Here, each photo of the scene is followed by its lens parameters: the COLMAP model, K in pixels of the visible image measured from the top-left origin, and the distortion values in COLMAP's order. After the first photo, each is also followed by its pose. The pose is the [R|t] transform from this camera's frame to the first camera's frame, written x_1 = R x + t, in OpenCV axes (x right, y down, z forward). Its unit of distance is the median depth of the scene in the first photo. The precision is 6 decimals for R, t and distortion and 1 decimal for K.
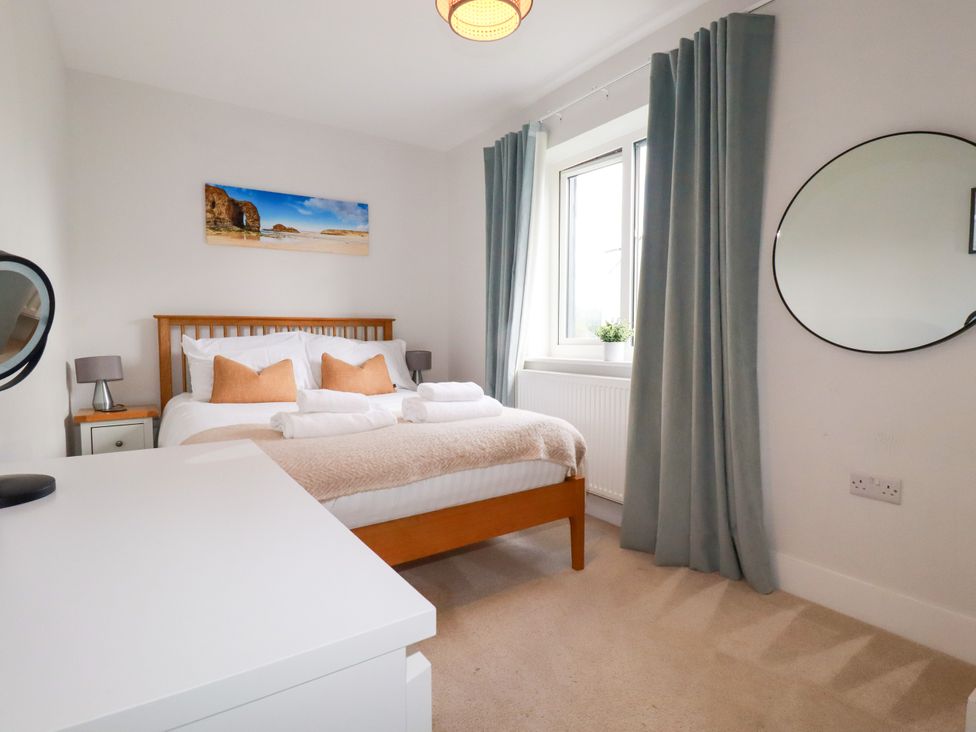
lens RADIAL K [[534.5, 0, 490.3], [0, 534.5, 359.7], [0, 0, 1]] dist [-0.003084, -0.000509]
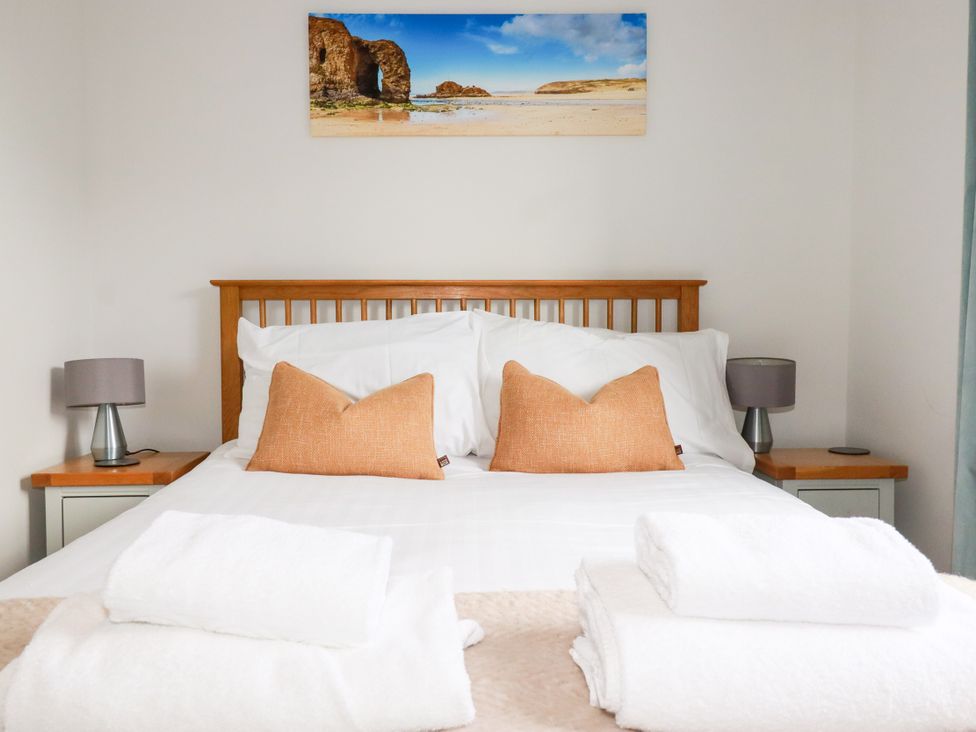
lens RADIAL K [[828.4, 0, 488.2], [0, 828.4, 332.5], [0, 0, 1]] dist [0.050207, -0.000750]
pose [[0.850204, 0.011278, -0.526333, 0.020612], [-0.025007, 0.999507, -0.018978, -0.022200], [0.525859, 0.029297, 0.850067, 0.418535]]
